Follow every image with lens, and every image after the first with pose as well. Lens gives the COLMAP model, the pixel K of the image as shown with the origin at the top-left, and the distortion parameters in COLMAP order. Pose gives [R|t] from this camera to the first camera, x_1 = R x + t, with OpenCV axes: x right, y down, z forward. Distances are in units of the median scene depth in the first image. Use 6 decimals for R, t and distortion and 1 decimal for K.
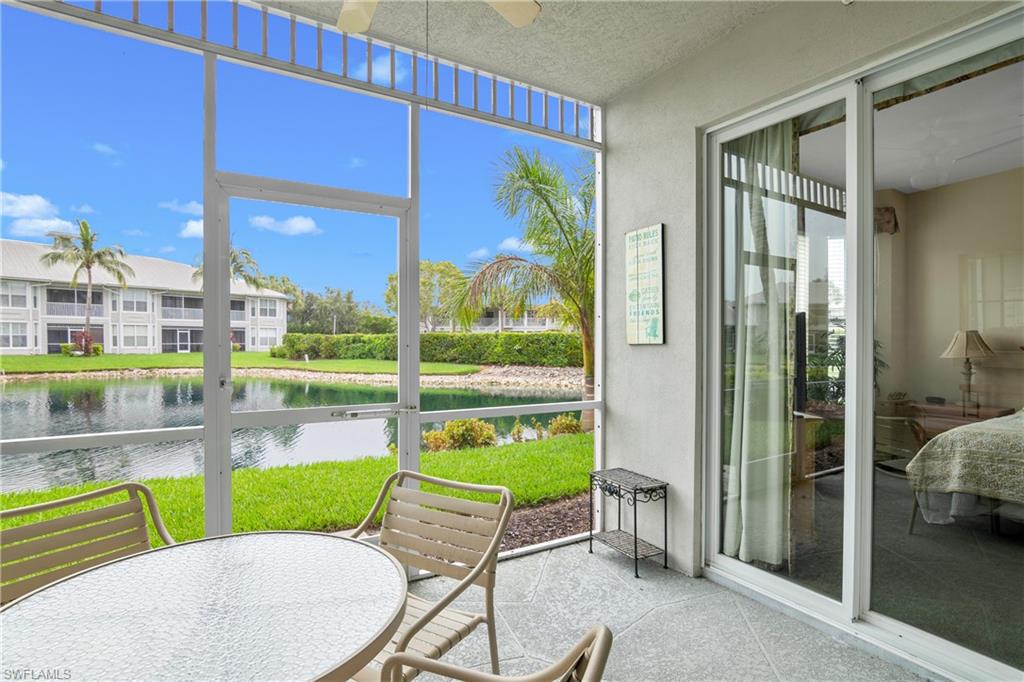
lens RADIAL K [[523.1, 0, 514.7], [0, 523.1, 345.3], [0, 0, 1]] dist [-0.029498, 0.015543]
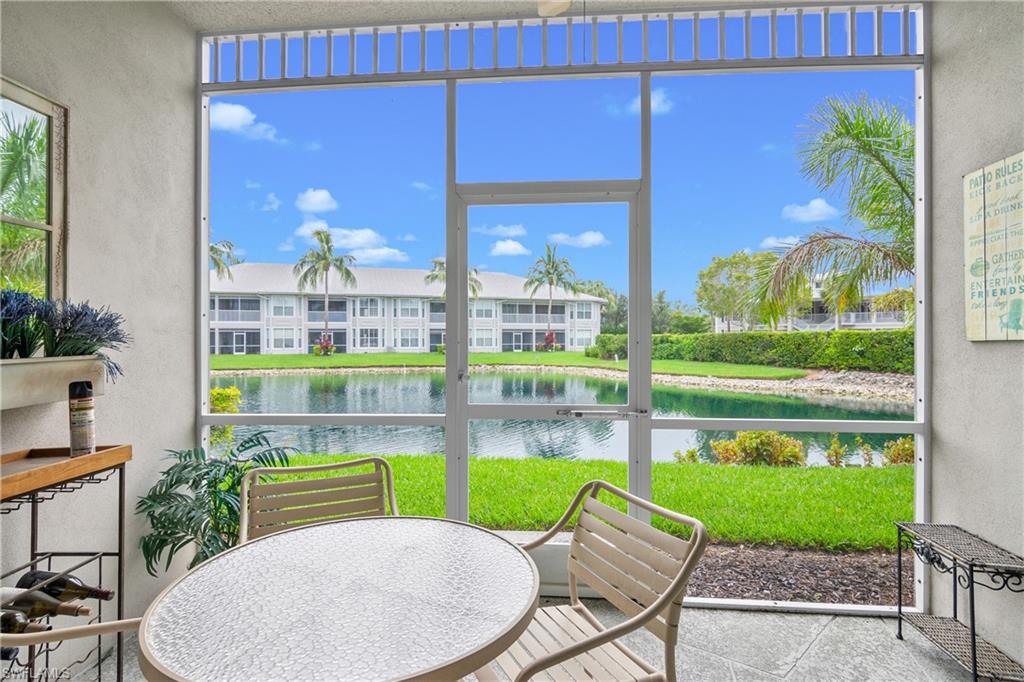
lens RADIAL K [[523.1, 0, 492.0], [0, 523.1, 341.3], [0, 0, 1]] dist [-0.029498, 0.015543]
pose [[0.806485, -0.003534, -0.591244, 0.027128], [-0.001888, 0.999962, -0.008551, 0.001071], [0.591251, 0.008013, 0.806448, 0.025735]]
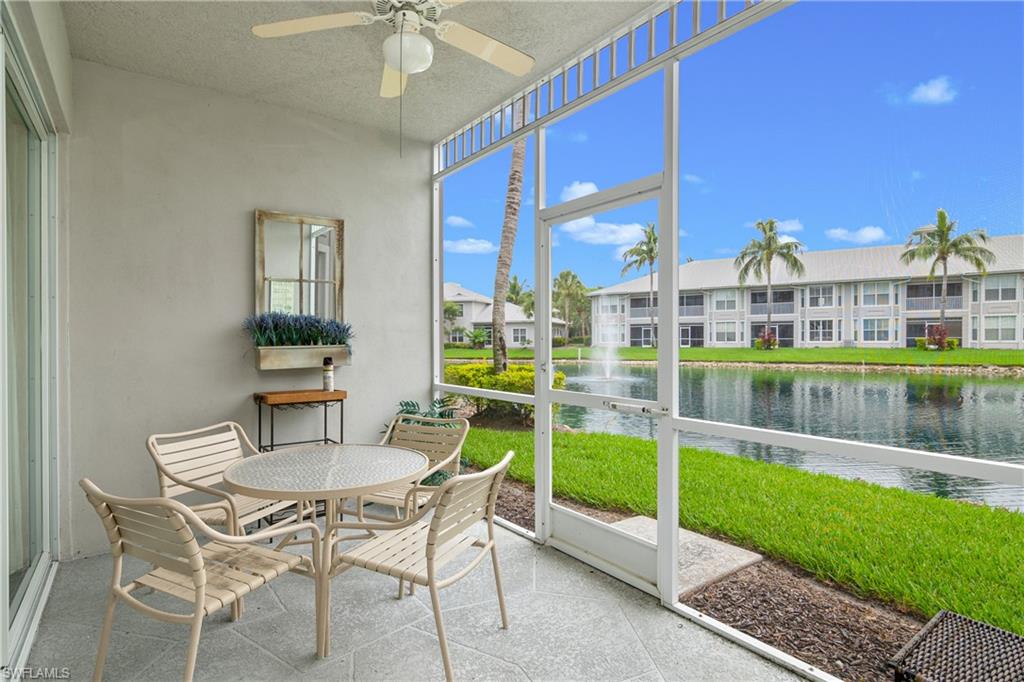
lens RADIAL K [[523.1, 0, 496.8], [0, 523.1, 339.8], [0, 0, 1]] dist [-0.029498, 0.015543]
pose [[0.025651, 0.004101, -0.999663, 0.224105], [-0.002581, 0.999989, 0.004036, -0.001120], [0.999668, 0.002477, 0.025661, 0.243136]]
